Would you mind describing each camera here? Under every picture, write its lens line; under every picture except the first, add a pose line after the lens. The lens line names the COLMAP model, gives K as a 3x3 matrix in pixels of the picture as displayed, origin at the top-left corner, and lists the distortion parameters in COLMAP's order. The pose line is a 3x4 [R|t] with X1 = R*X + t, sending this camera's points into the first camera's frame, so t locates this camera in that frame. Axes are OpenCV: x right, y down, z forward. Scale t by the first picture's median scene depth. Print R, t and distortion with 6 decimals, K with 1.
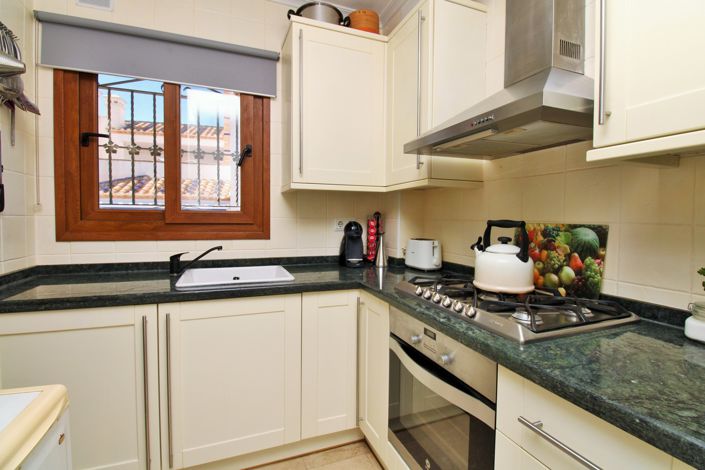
lens RADIAL K [[329.6, 0, 355.3], [0, 329.6, 229.4], [0, 0, 1]] dist [0.001857, -0.011983]
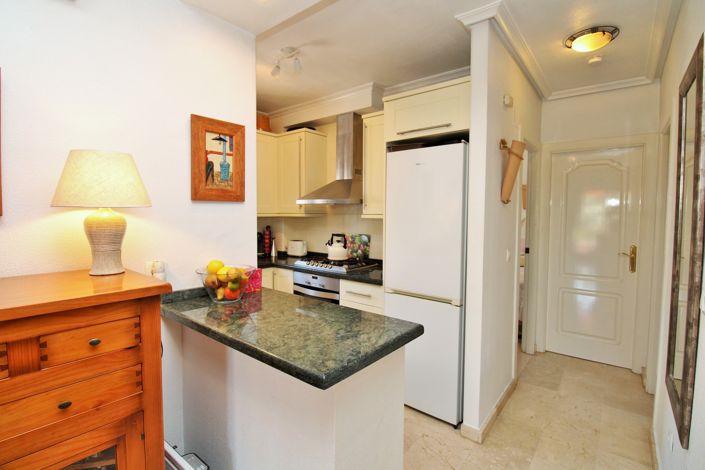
lens RADIAL K [[329.6, 0, 355.3], [0, 329.6, 229.4], [0, 0, 1]] dist [0.001857, -0.011983]
pose [[0.867538, -0.028322, 0.496565, -0.571829], [0.019125, 0.999539, 0.023597, -0.094202], [-0.497004, -0.010974, 0.867679, -1.052170]]
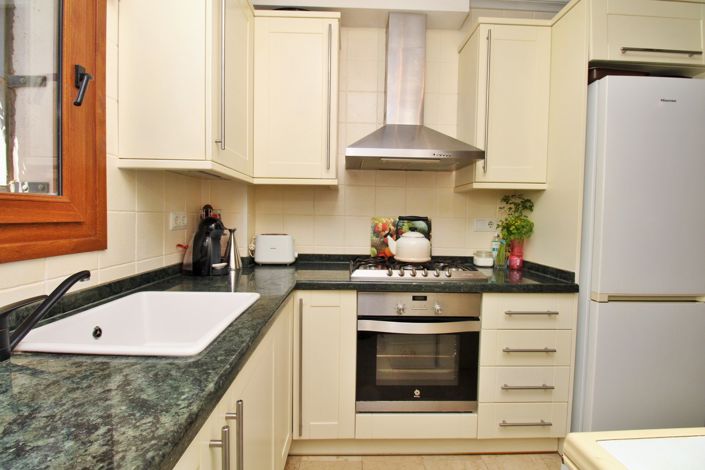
lens RADIAL K [[329.6, 0, 355.3], [0, 329.6, 229.4], [0, 0, 1]] dist [0.001857, -0.011983]
pose [[0.350545, -0.040313, 0.935678, -0.815553], [0.021439, 0.999157, 0.035016, -0.019348], [-0.936300, 0.007785, 0.351114, 0.537547]]
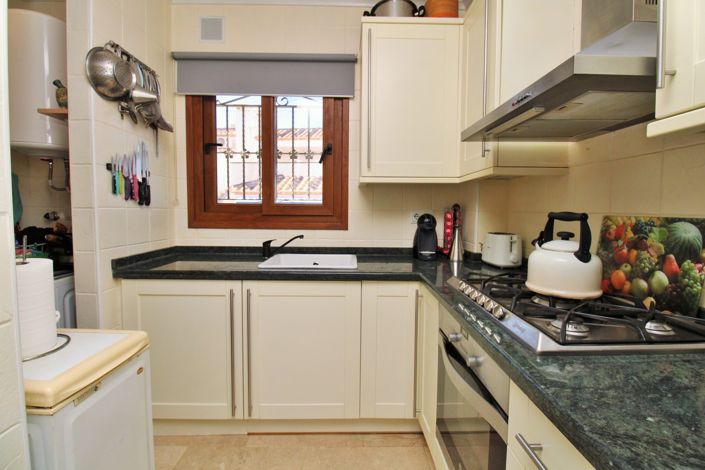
lens RADIAL K [[323.9, 0, 357.2], [0, 323.9, 227.1], [0, 0, 1]] dist [-0.000107, -0.009905]
pose [[0.937677, 0.017338, -0.347075, 0.179867], [-0.011997, 0.999774, 0.017533, 0.001892], [0.347300, -0.012276, 0.937674, 0.021016]]
